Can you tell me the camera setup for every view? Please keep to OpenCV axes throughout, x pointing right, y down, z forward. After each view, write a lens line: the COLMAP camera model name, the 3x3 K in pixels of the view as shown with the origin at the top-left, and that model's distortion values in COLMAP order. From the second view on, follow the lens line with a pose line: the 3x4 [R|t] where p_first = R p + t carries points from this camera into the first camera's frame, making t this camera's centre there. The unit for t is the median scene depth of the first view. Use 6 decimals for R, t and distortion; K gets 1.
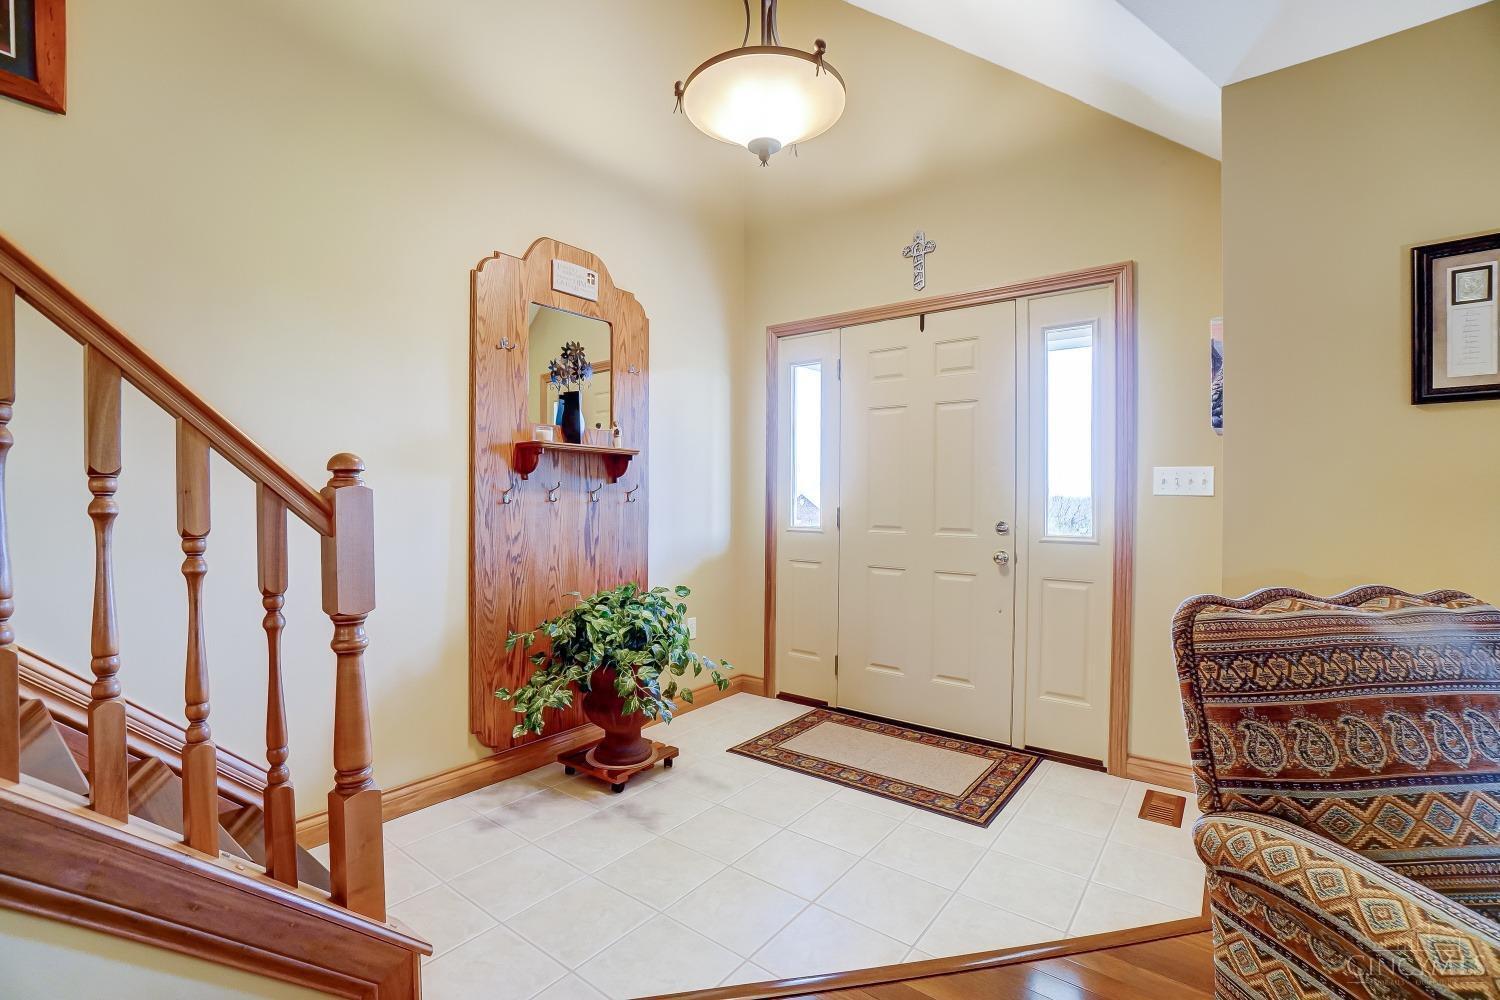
lens RADIAL K [[667.2, 0, 736.5], [0, 667.2, 500.6], [0, 0, 1]] dist [-0.060339, 0.021316]
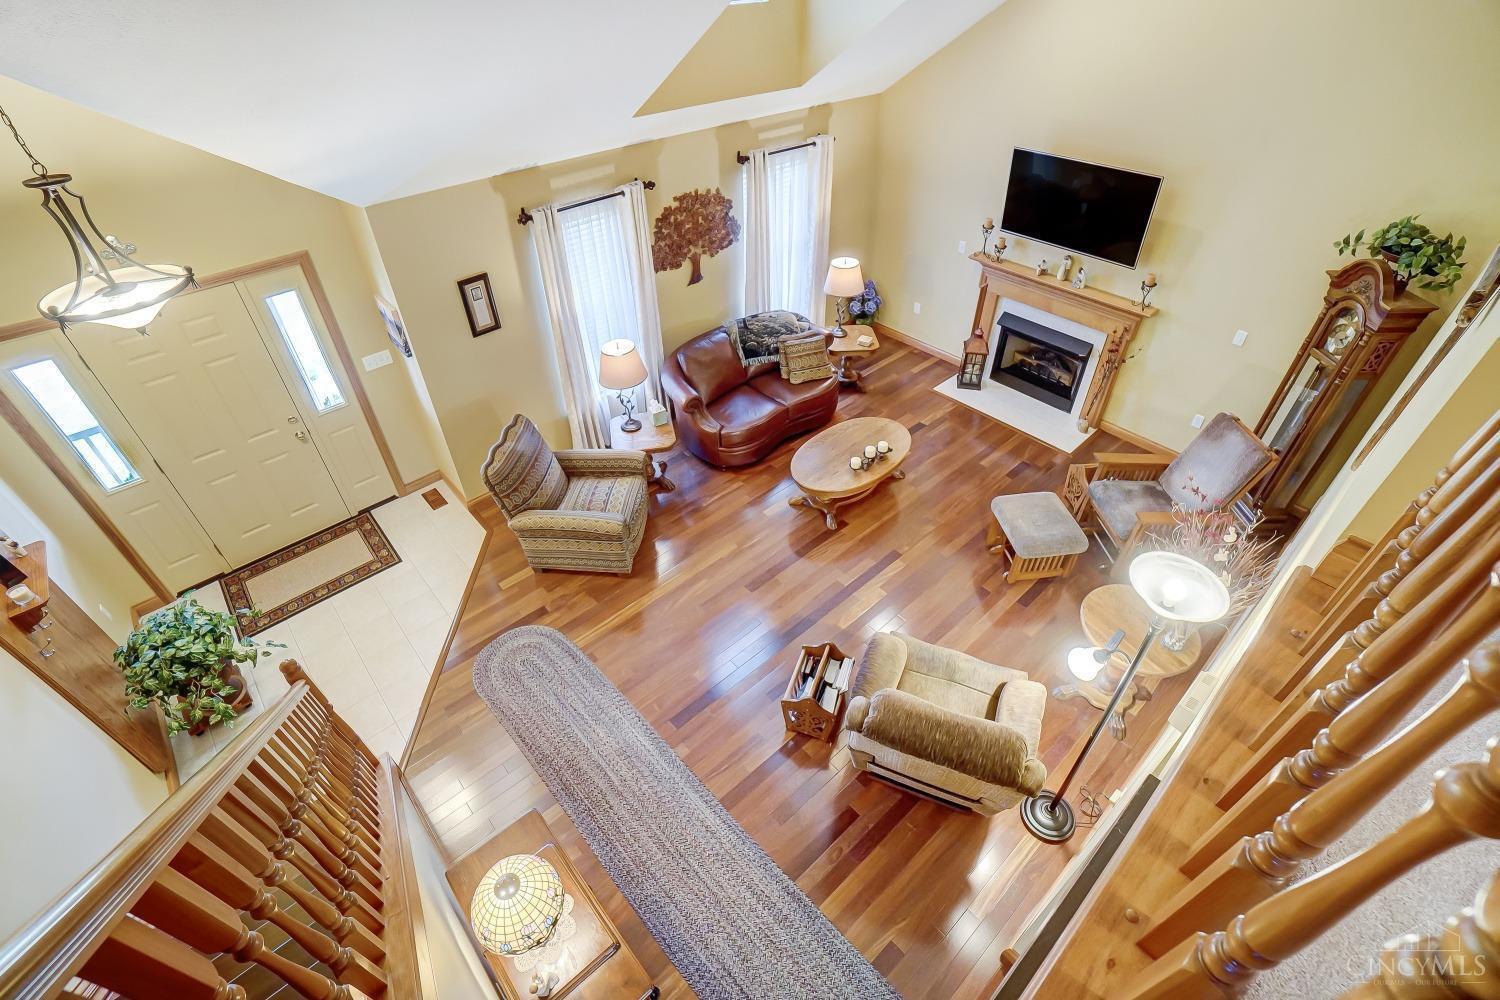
lens RADIAL K [[678.3, 0, 740.6], [0, 678.3, 490.4], [0, 0, 1]] dist [-0.065173, 0.023342]
pose [[0.177697, -0.641029, 0.746663, -0.801403], [0.029420, 0.761860, 0.647074, -0.937715], [-0.983645, -0.093016, 0.154239, -0.378202]]
